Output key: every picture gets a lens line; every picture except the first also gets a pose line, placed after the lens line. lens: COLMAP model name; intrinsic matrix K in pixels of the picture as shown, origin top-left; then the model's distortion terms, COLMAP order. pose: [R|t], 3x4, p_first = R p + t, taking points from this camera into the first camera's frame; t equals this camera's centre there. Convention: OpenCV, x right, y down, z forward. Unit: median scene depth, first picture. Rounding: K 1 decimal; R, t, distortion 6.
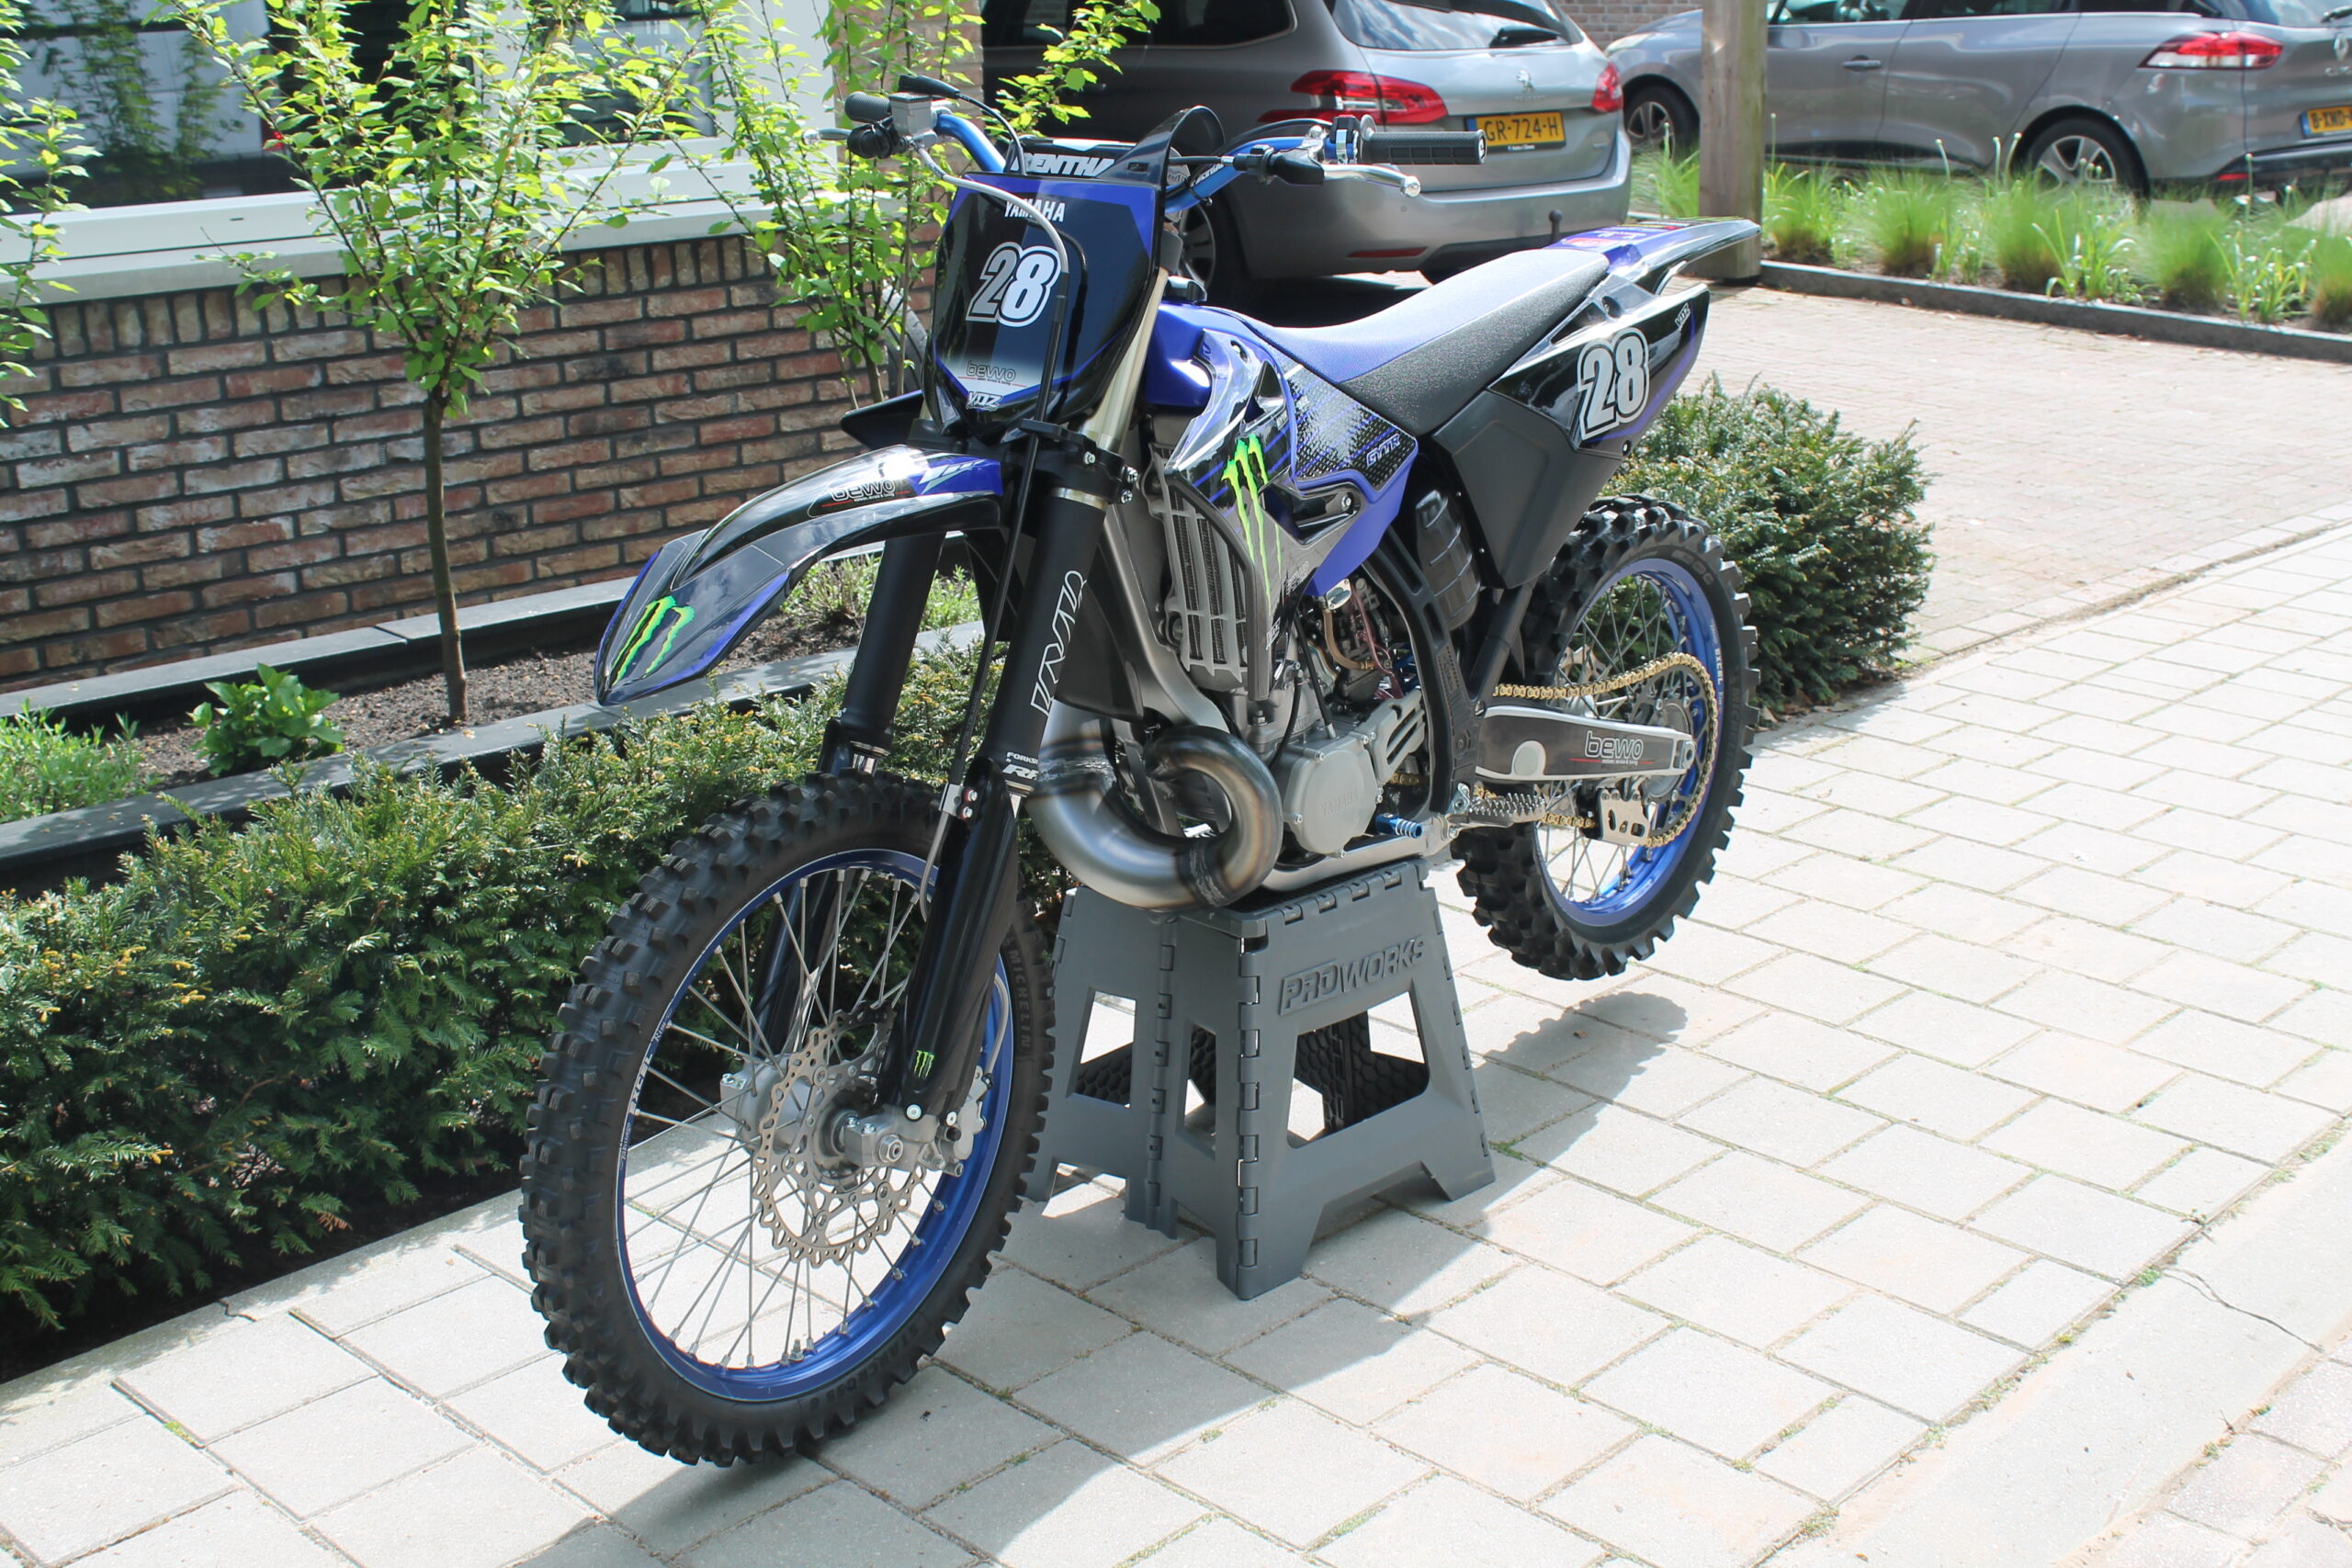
lens RADIAL K [[2753.9, 0, 1176.0], [0, 2753.9, 784.0], [0, 0, 1]] dist [-0.138993, 0.250242]
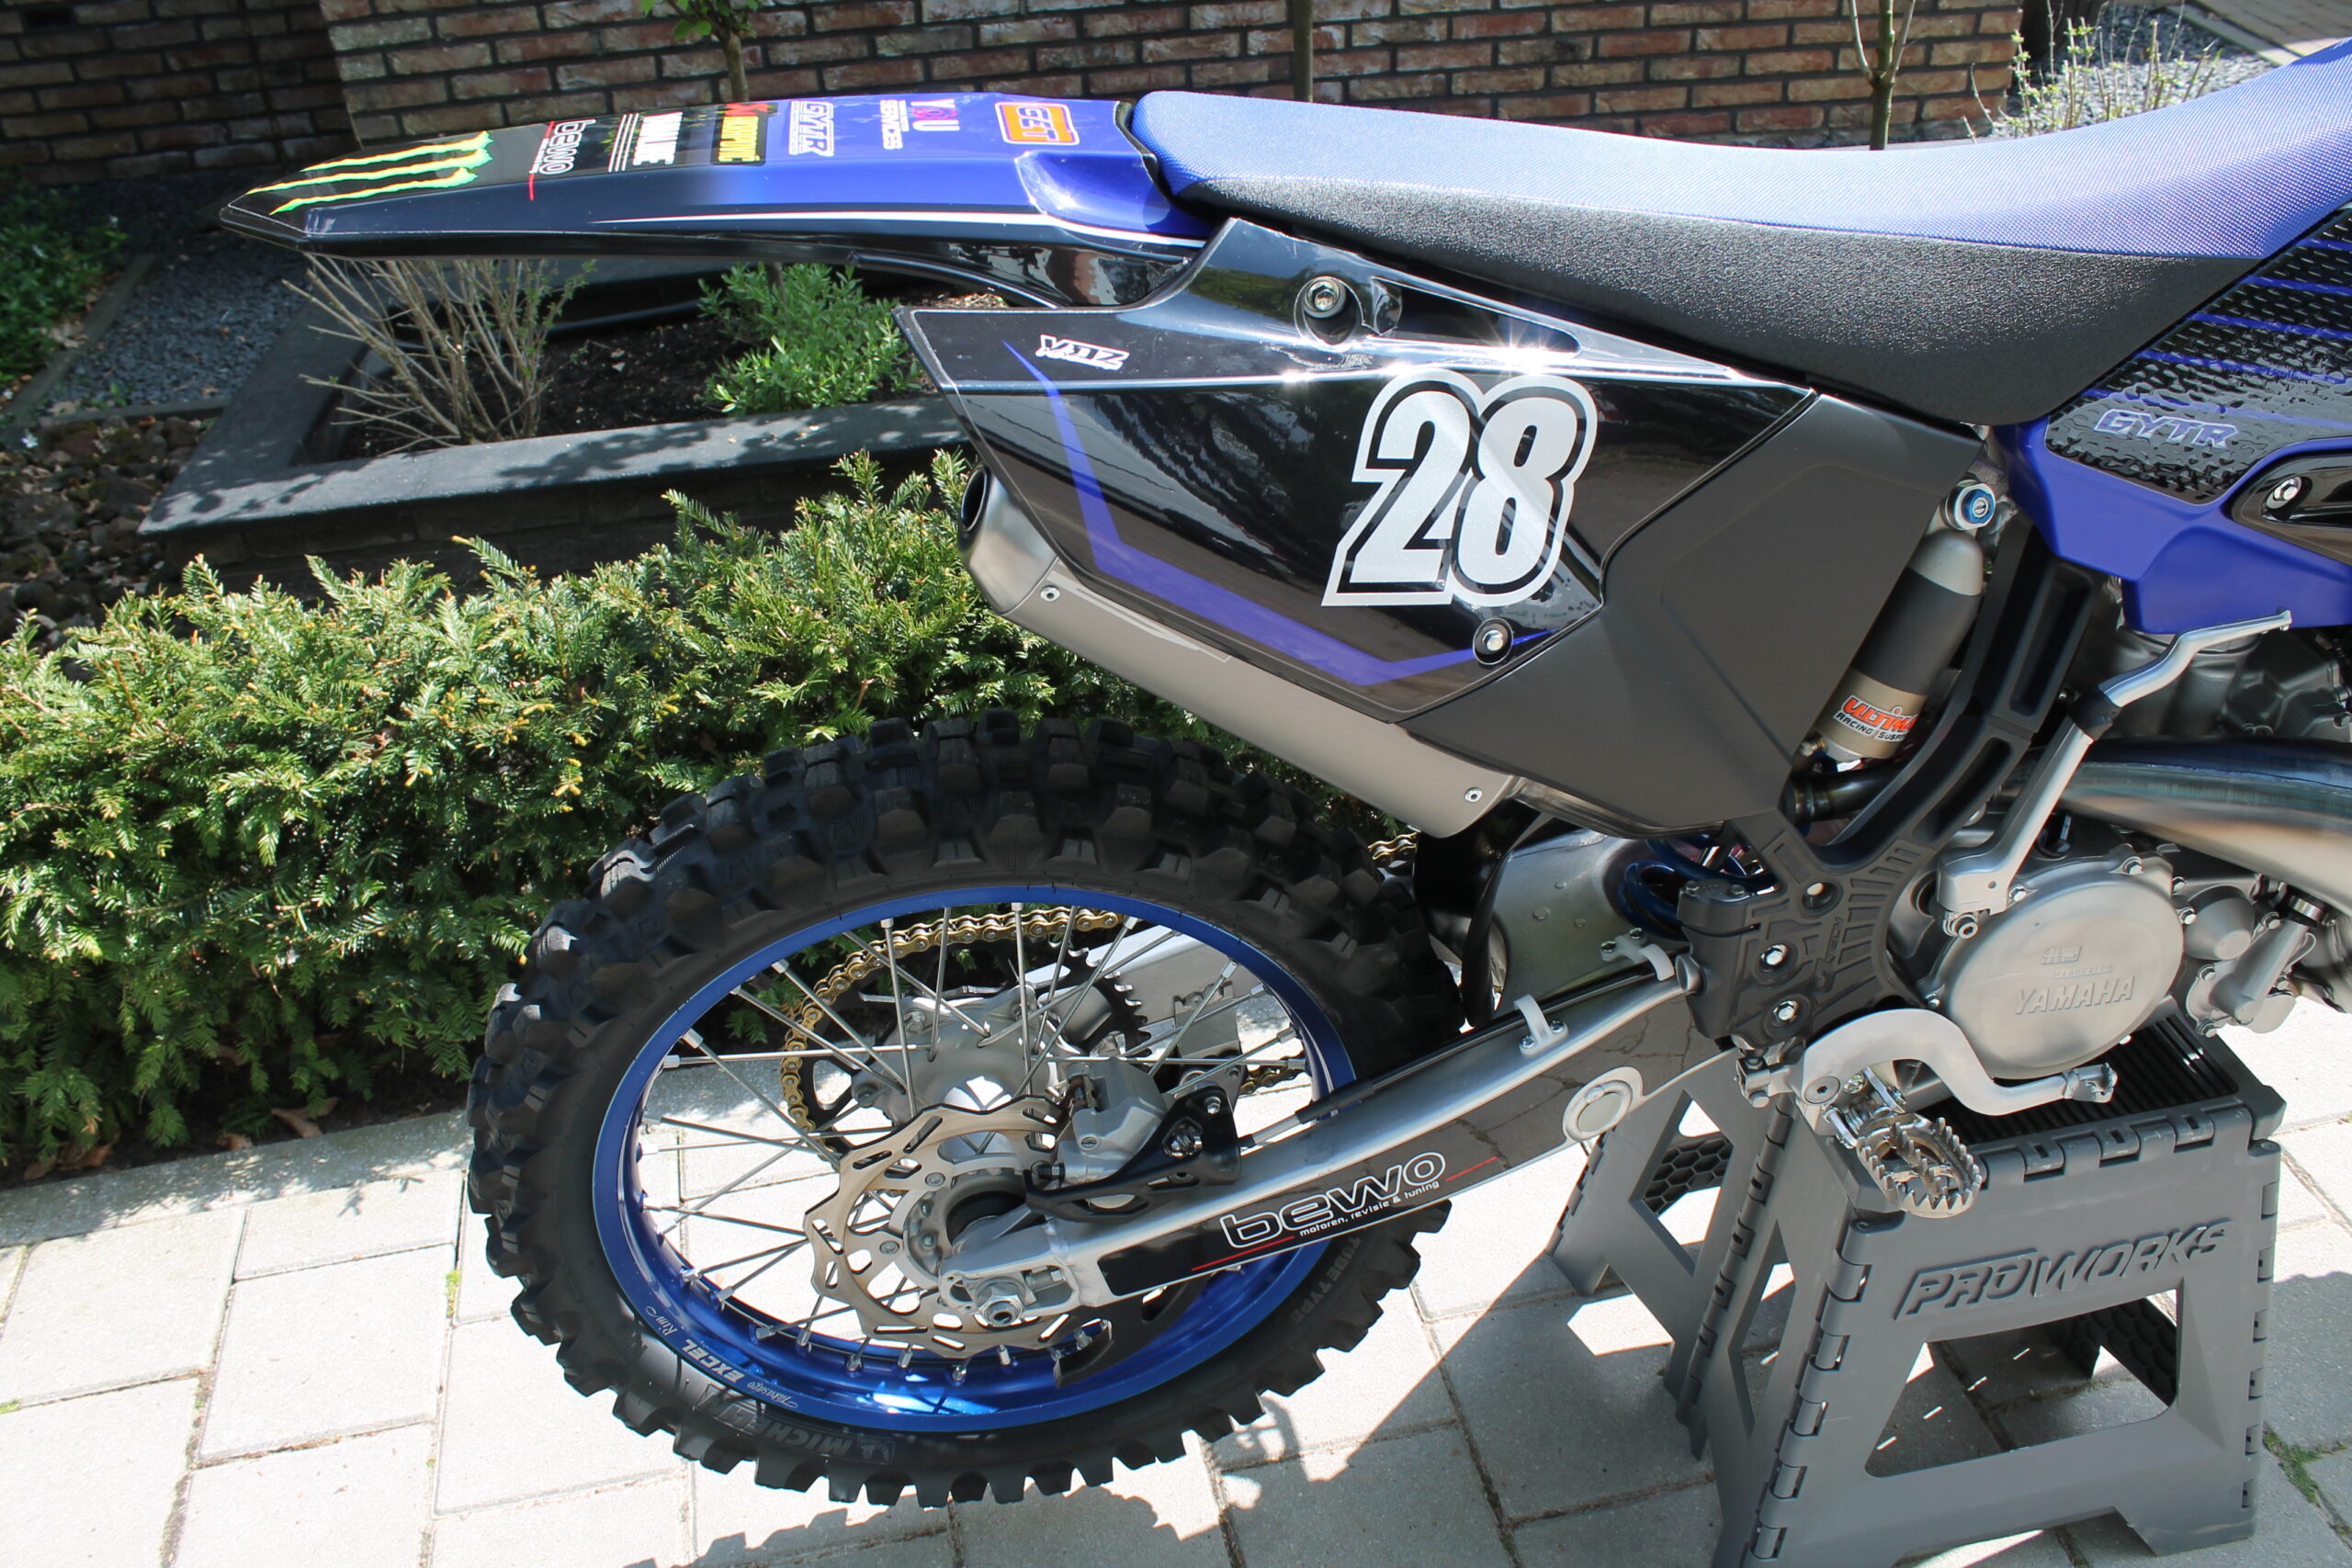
lens RADIAL K [[1981.1, 0, 1167.1], [0, 1981.1, 788.6], [0, 0, 1]] dist [-0.173656, 0.151913]
pose [[0.832931, 0.295206, -0.468060, 0.037677], [-0.129140, 0.926163, 0.354322, -0.084349], [0.538098, -0.234680, 0.809553, 0.331406]]
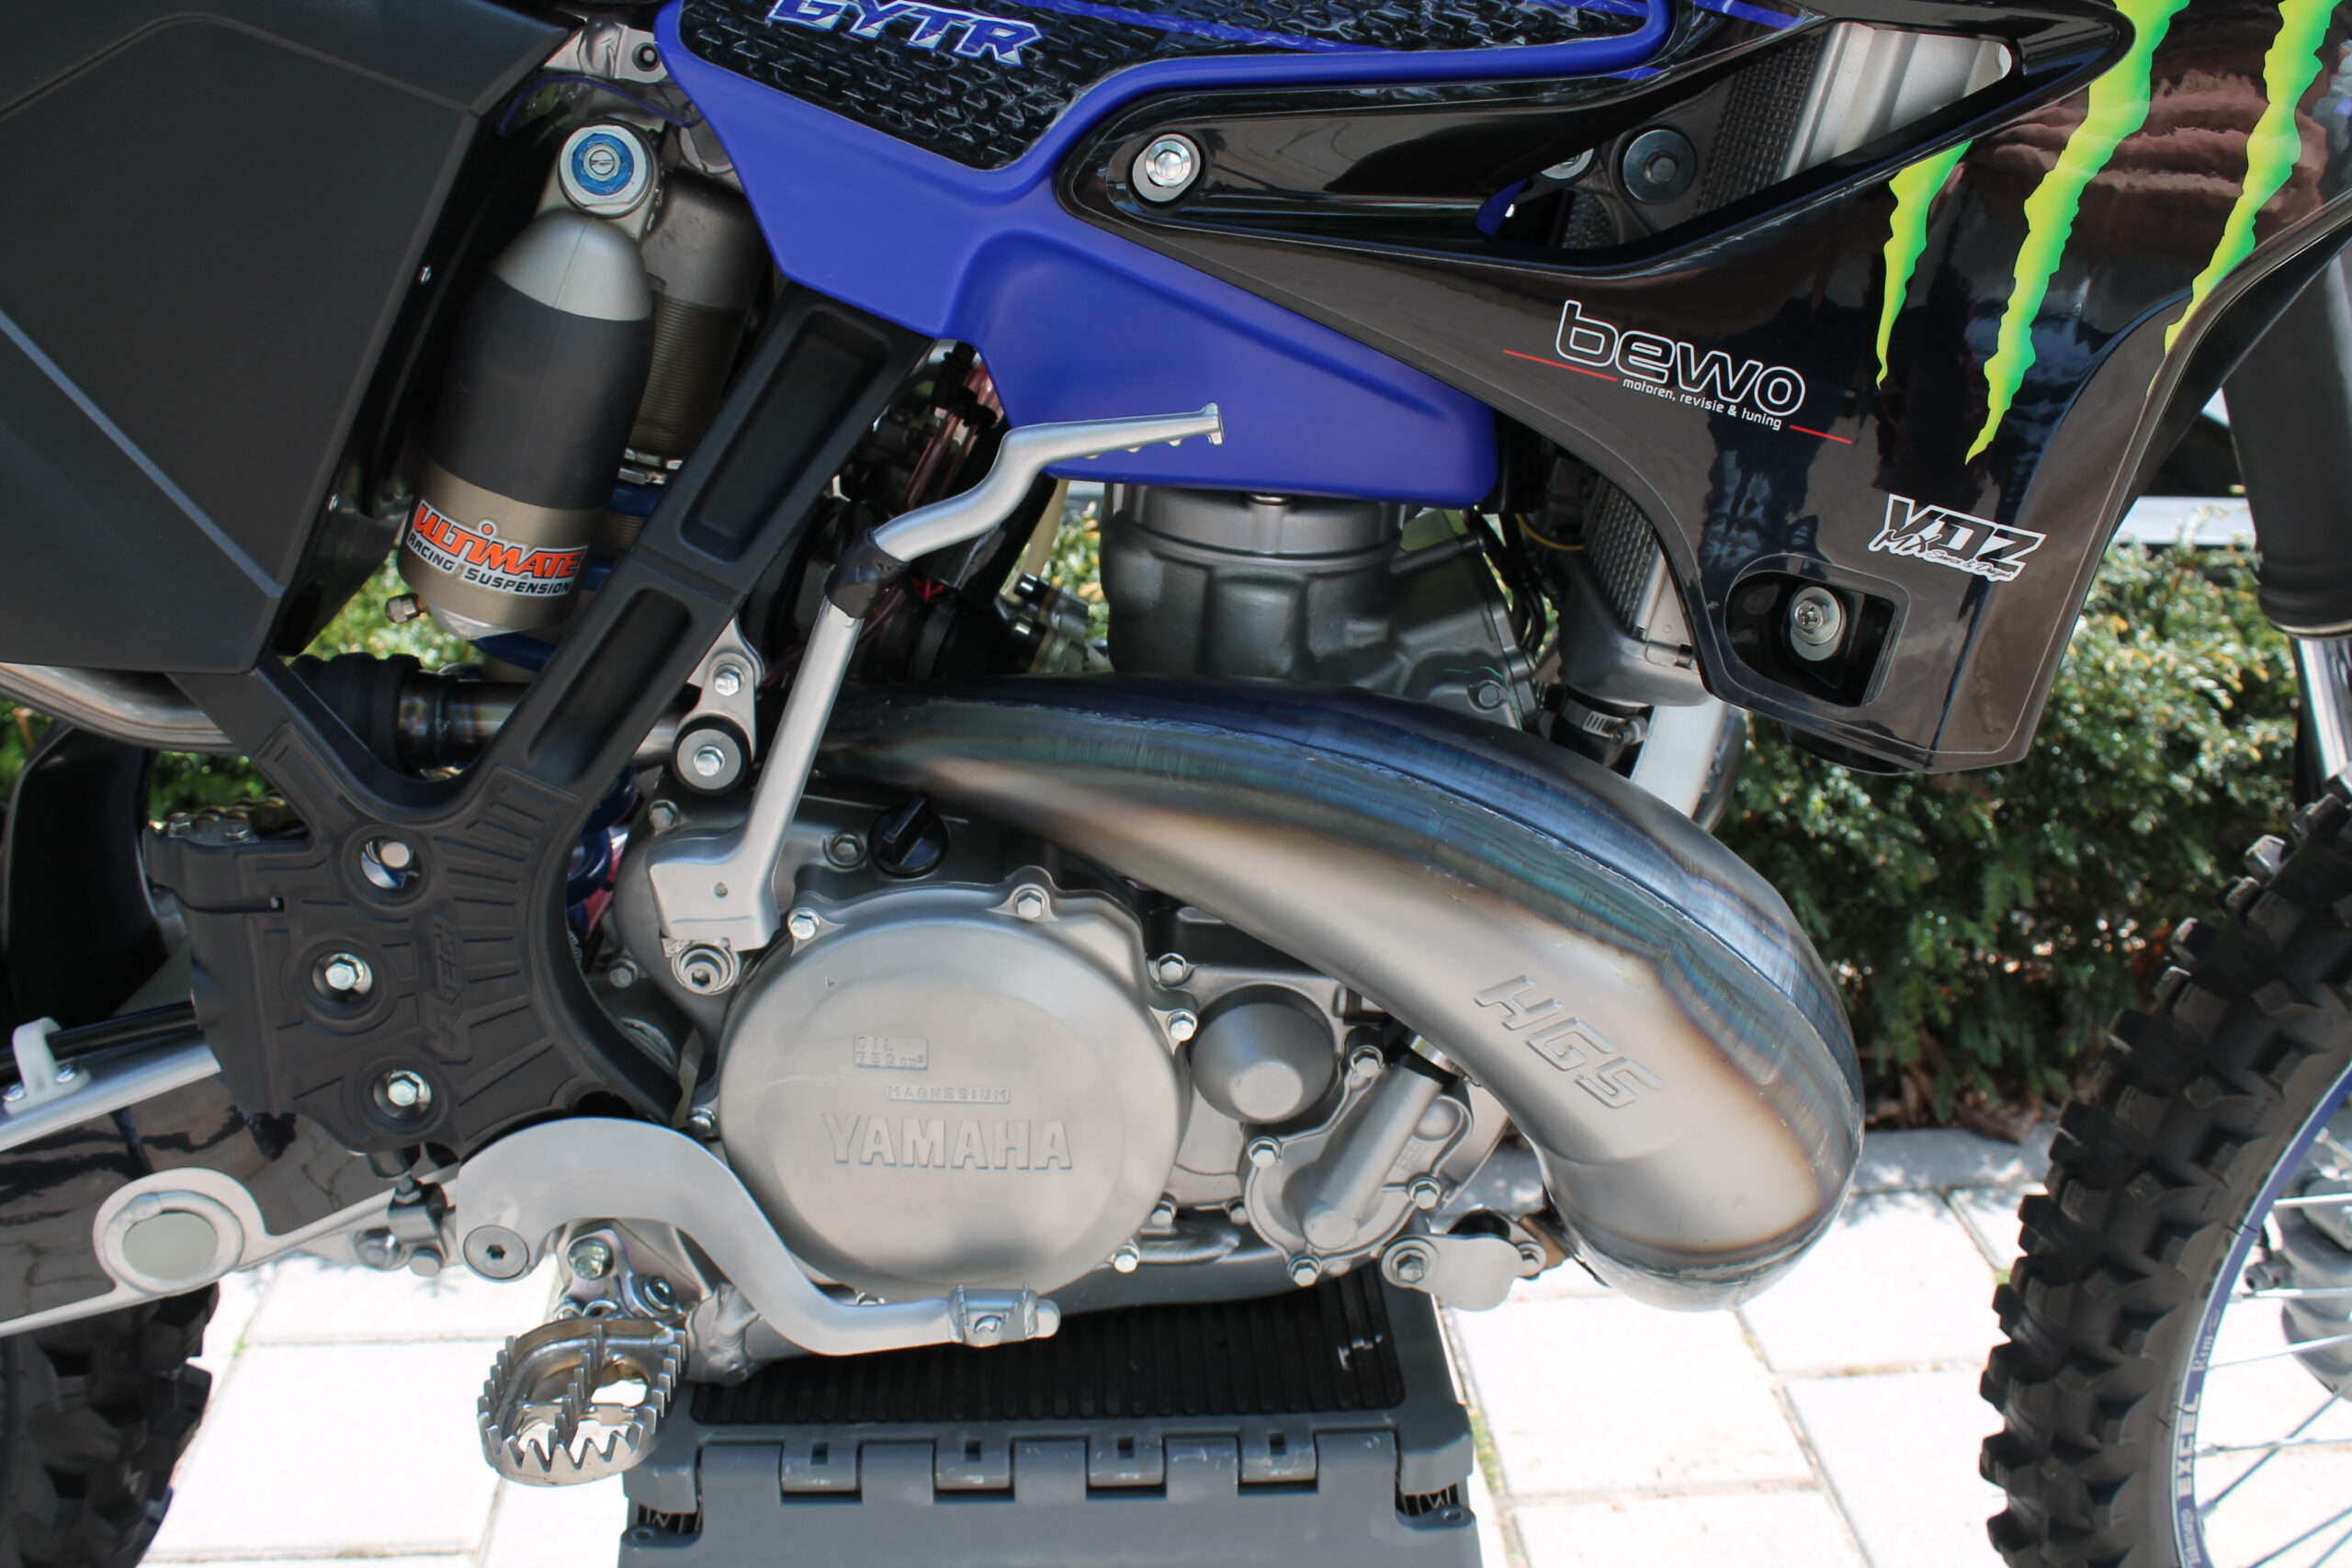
lens RADIAL K [[2184.3, 0, 1172.2], [0, 2184.3, 796.0], [0, 0, 1]] dist [-0.171729, 0.181106]
pose [[0.757493, 0.285310, -0.587199, 0.111800], [-0.211857, 0.958200, 0.192275, -0.049249], [0.617512, -0.021245, 0.786274, 0.457944]]
